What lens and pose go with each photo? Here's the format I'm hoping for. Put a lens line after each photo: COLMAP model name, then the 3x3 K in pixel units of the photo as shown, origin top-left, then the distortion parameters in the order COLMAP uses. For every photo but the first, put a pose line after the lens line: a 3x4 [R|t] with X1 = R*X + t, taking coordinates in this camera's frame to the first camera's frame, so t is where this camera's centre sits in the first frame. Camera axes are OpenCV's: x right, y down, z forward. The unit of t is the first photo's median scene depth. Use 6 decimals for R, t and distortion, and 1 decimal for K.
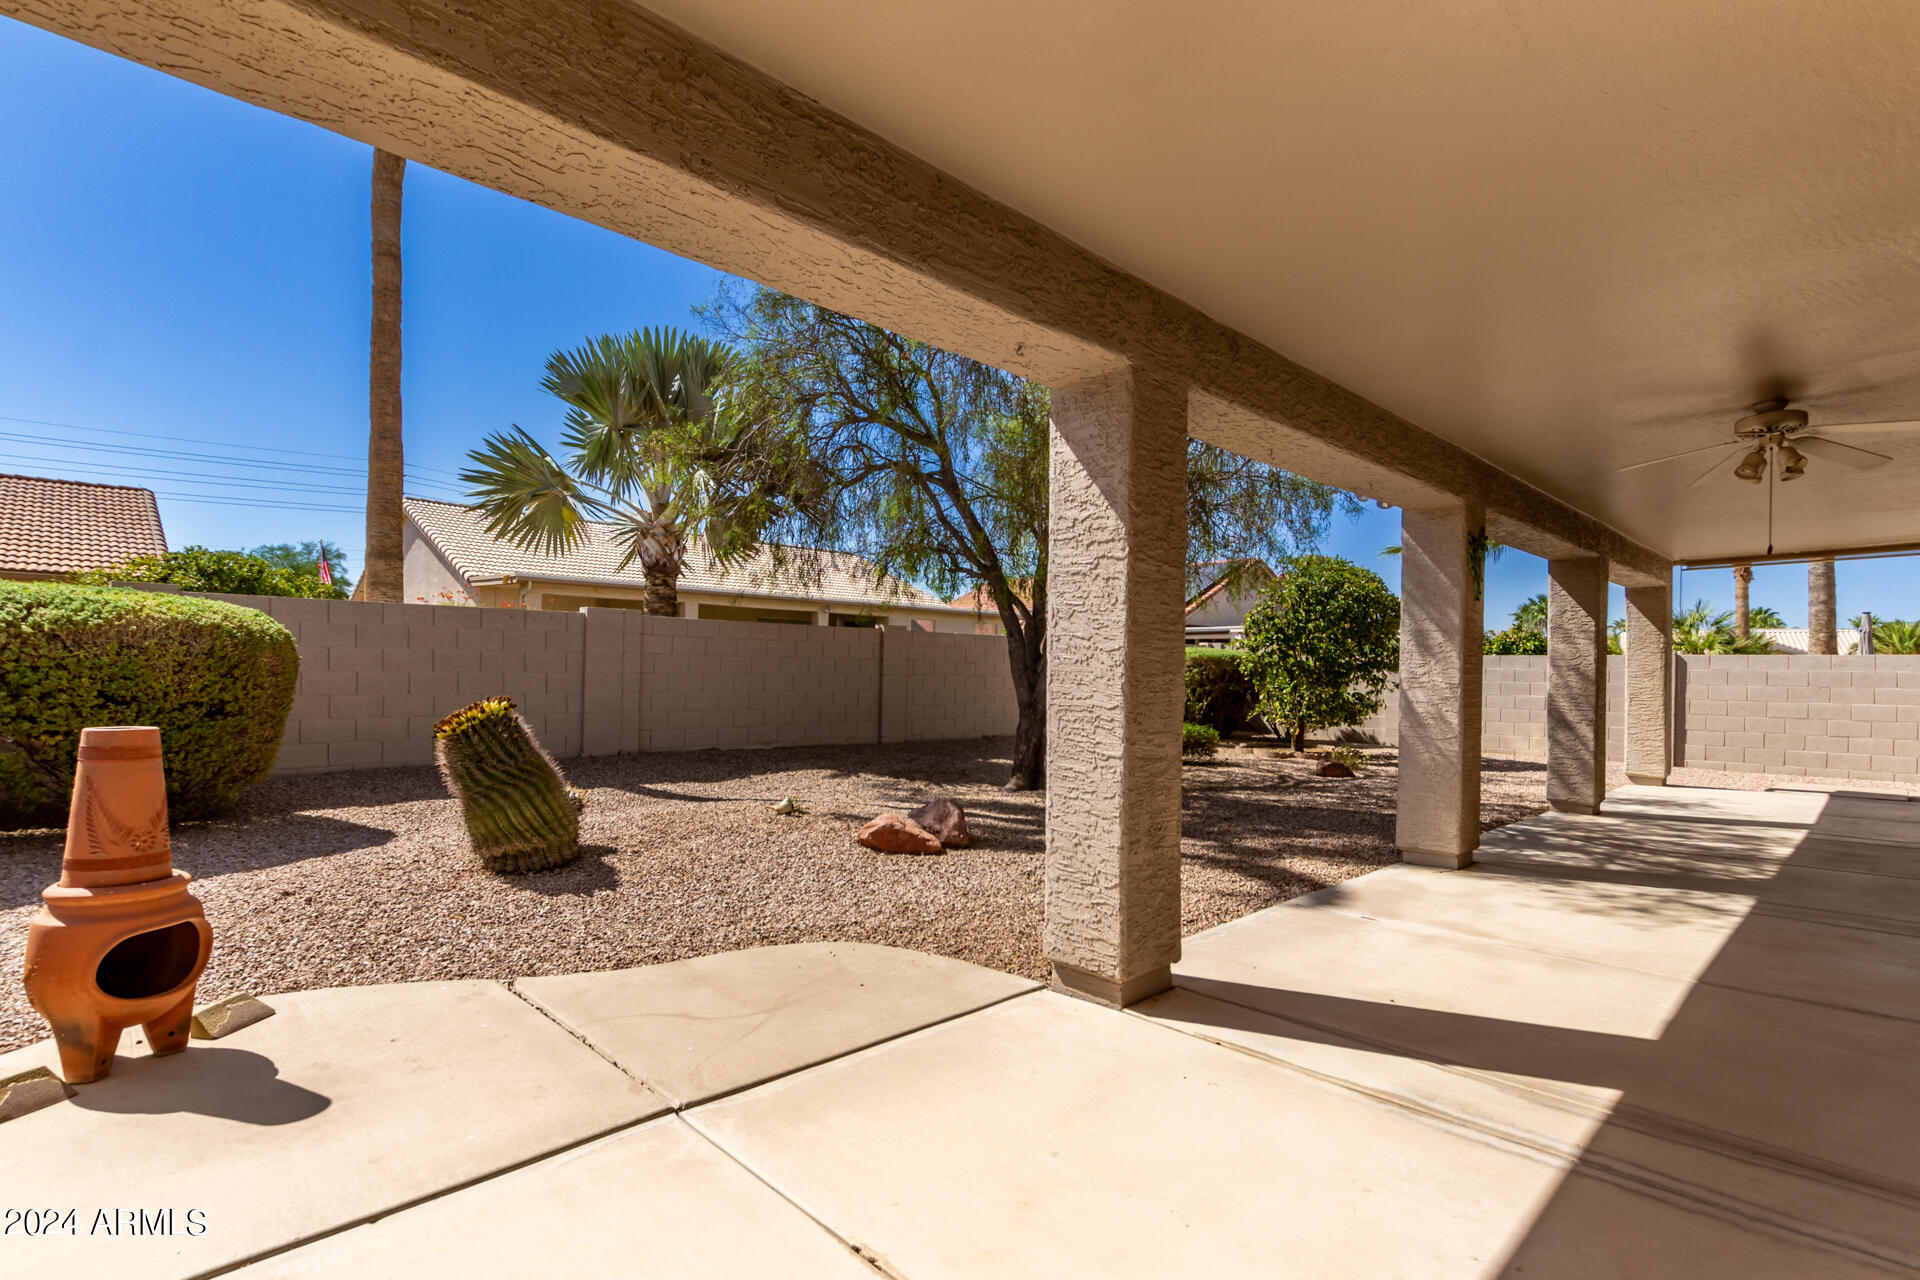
lens RADIAL K [[916.9, 0, 963.0], [0, 916.9, 656.1], [0, 0, 1]] dist [0.002038, -0.000425]
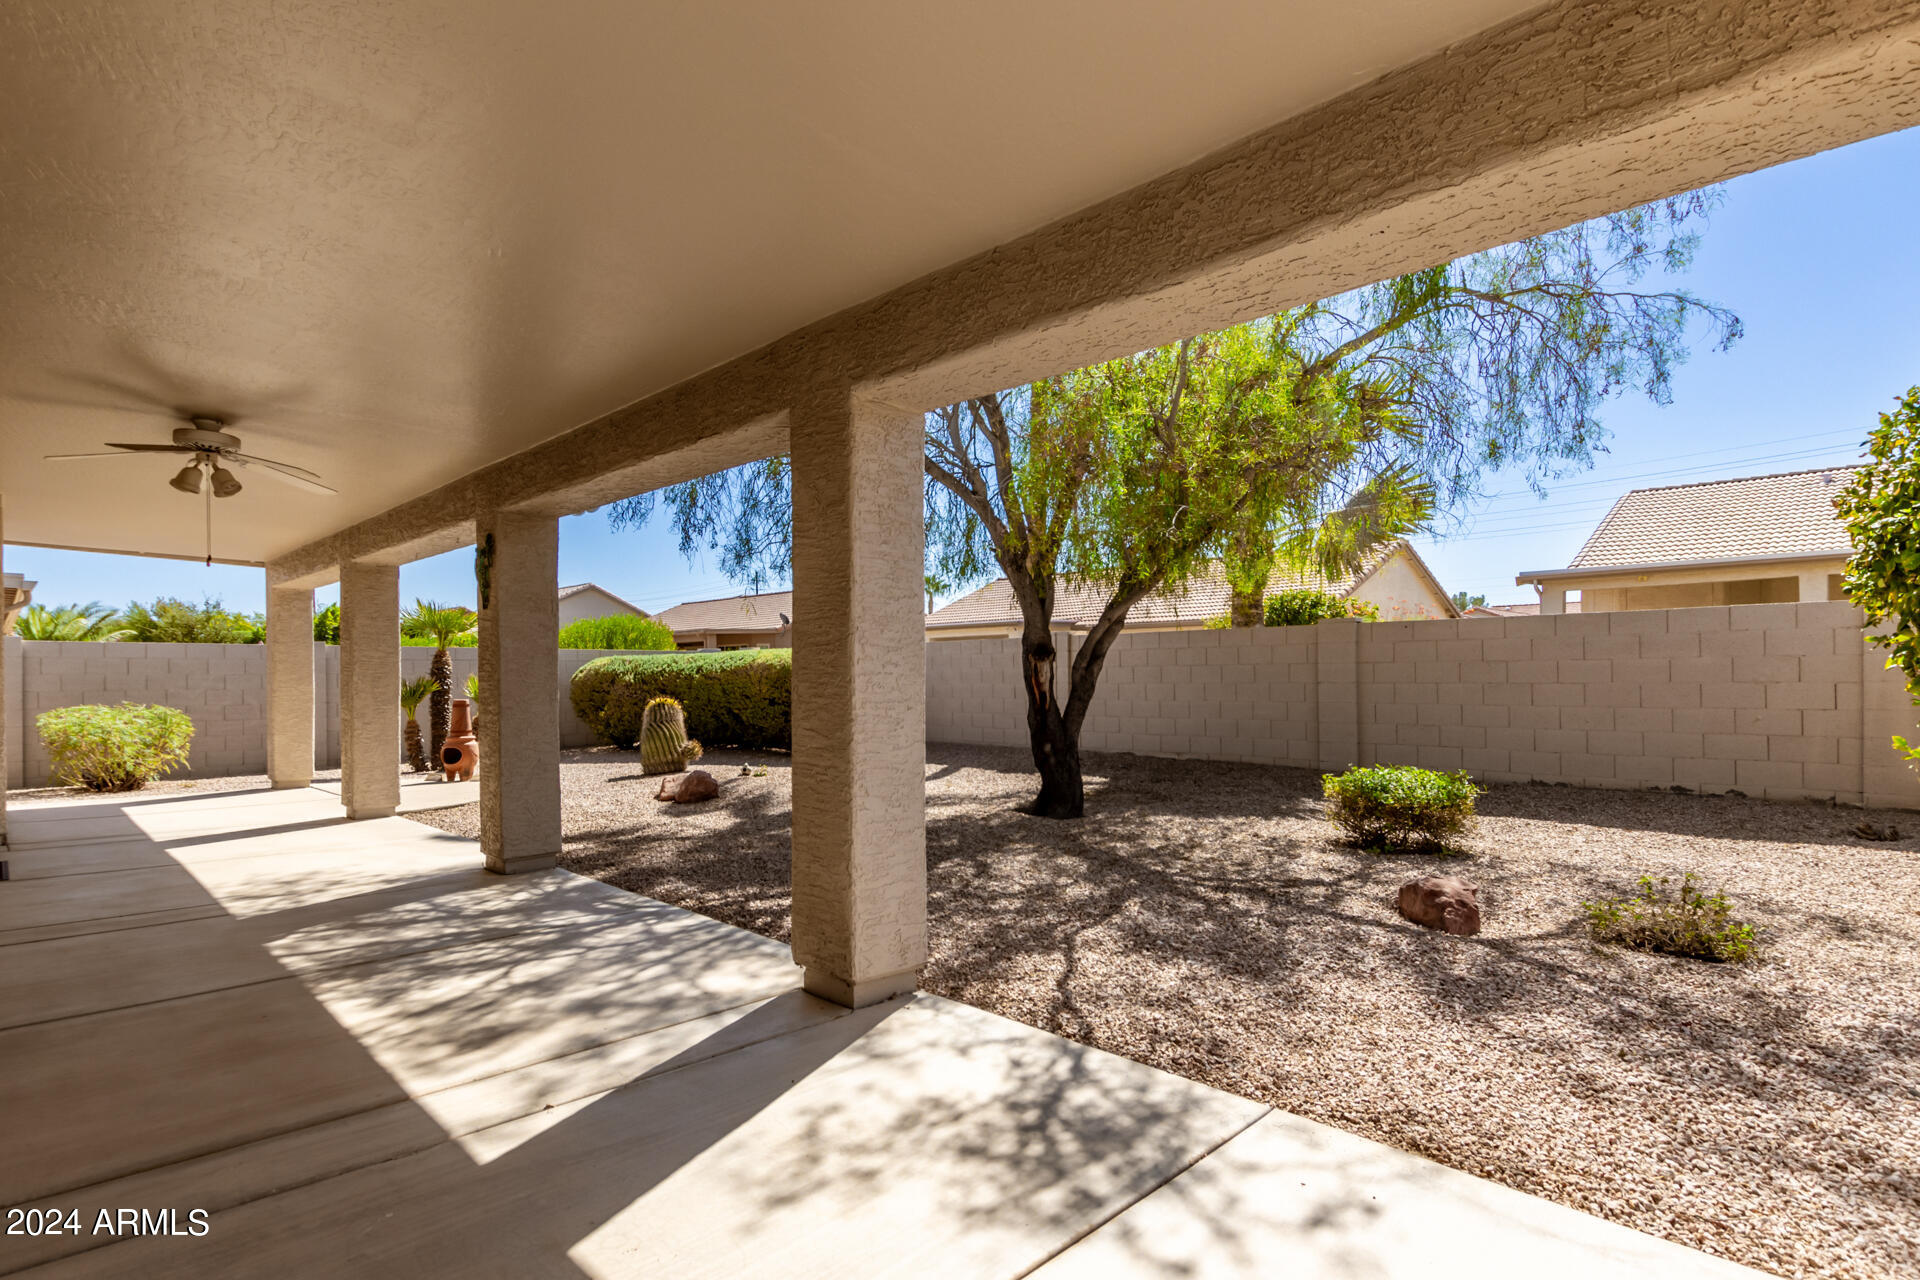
lens RADIAL K [[916.9, 0, 963.0], [0, 916.9, 656.1], [0, 0, 1]] dist [0.002038, -0.000425]
pose [[-0.003964, -0.027848, -0.999604, 1.169007], [0.023510, 0.999333, -0.027933, 0.019144], [0.999716, -0.023612, -0.003306, 1.076002]]
